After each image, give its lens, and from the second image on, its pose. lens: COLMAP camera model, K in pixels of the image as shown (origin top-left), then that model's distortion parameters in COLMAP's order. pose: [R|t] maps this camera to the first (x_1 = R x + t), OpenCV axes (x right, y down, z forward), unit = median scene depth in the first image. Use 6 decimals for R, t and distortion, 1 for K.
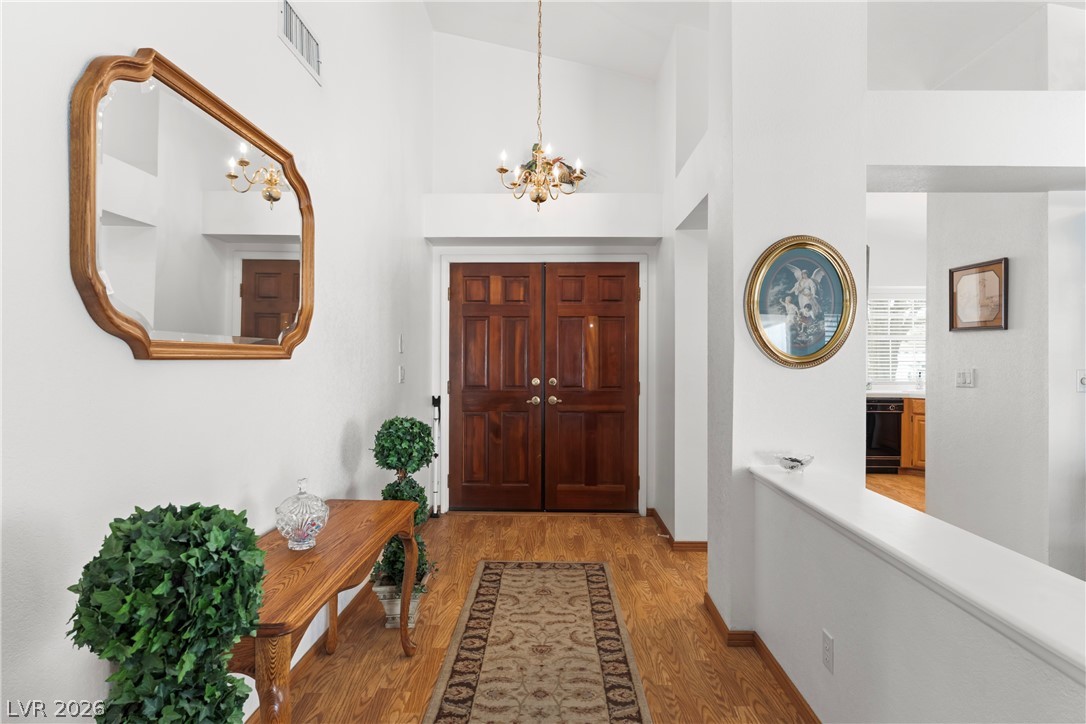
lens RADIAL K [[596.2, 0, 549.0], [0, 596.2, 358.4], [0, 0, 1]] dist [-0.002582, 0.002651]
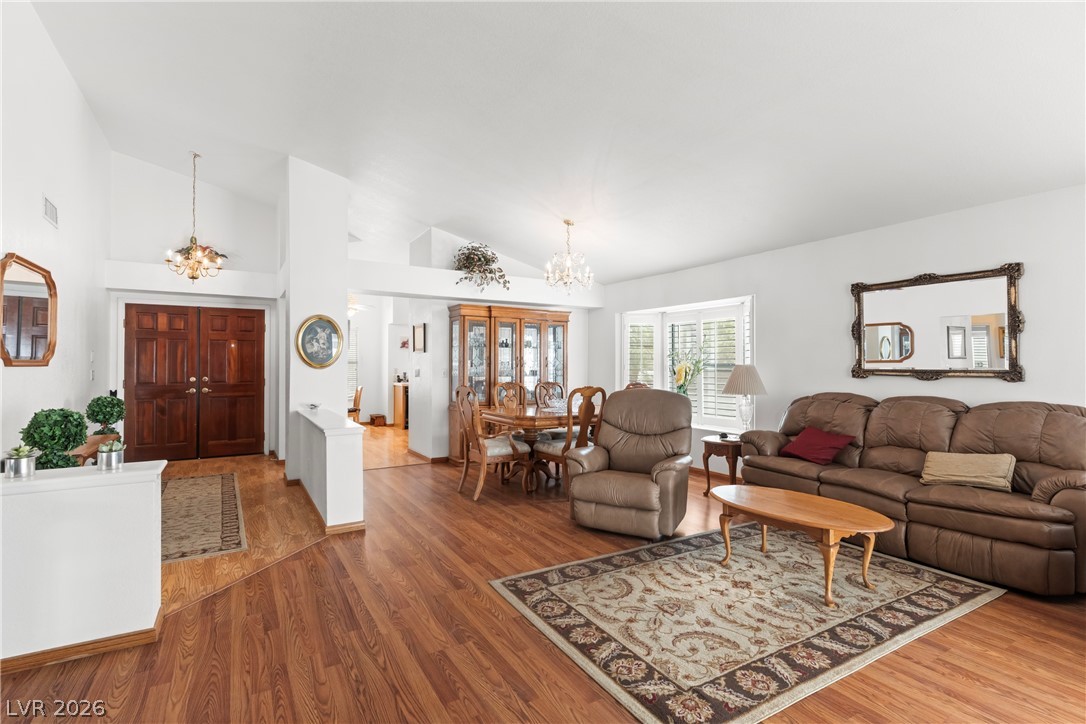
lens RADIAL K [[515.8, 0, 543.6], [0, 515.8, 359.1], [0, 0, 1]] dist [0.004564, -0.000292]
pose [[0.847608, 0.002381, 0.530618, 0.041108], [0.002434, 0.999962, -0.008376, -0.001971], [-0.530618, 0.008392, 0.847570, -0.706524]]
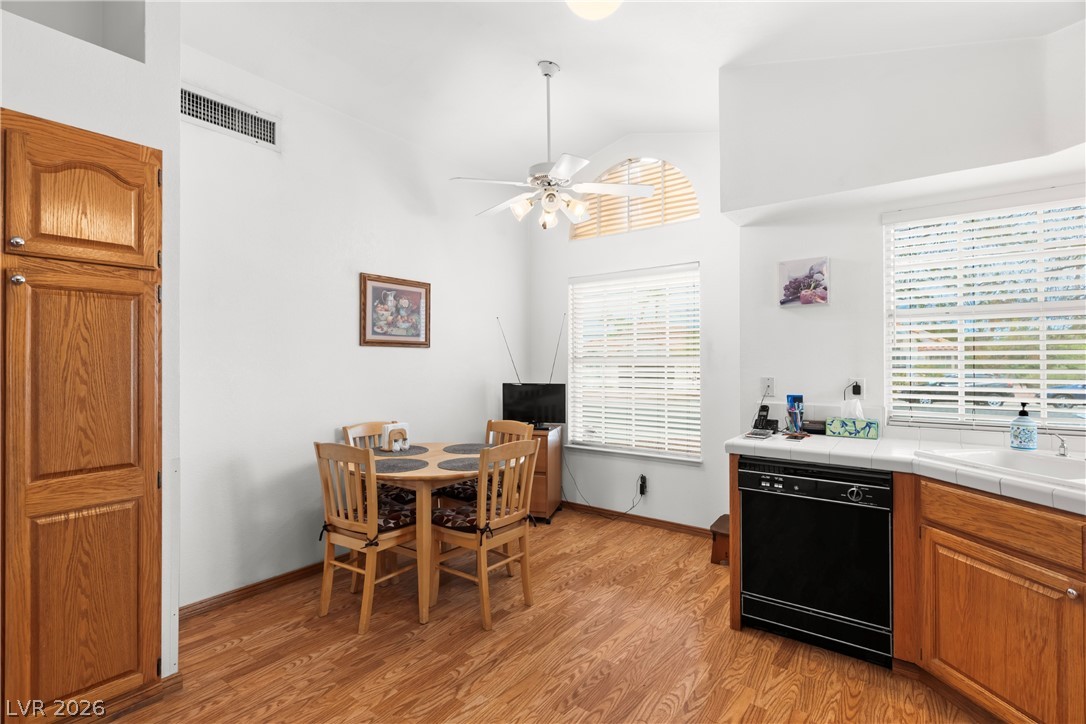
lens RADIAL K [[515.8, 0, 538.8], [0, 515.8, 356.5], [0, 0, 1]] dist [0.004564, -0.000292]
pose [[0.804925, -0.011612, -0.593264, 0.796147], [0.007632, 0.999928, -0.009217, -0.006312], [0.593328, 0.002891, 0.804956, 0.796114]]
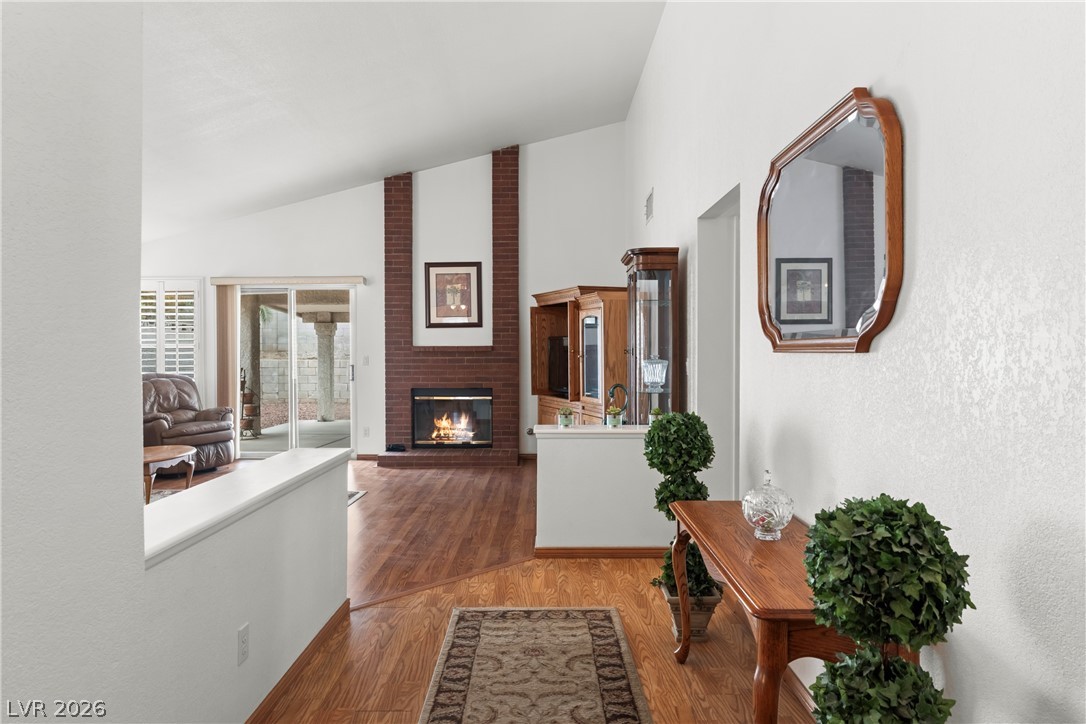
lens RADIAL K [[704.7, 0, 541.5], [0, 704.7, 359.6], [0, 0, 1]] dist [-0.000178, -0.000253]
pose [[-0.999926, -0.003198, -0.011707, -0.003389], [-0.003312, 0.999947, 0.009742, 0.001912], [0.011676, 0.009780, -0.999884, 0.800939]]
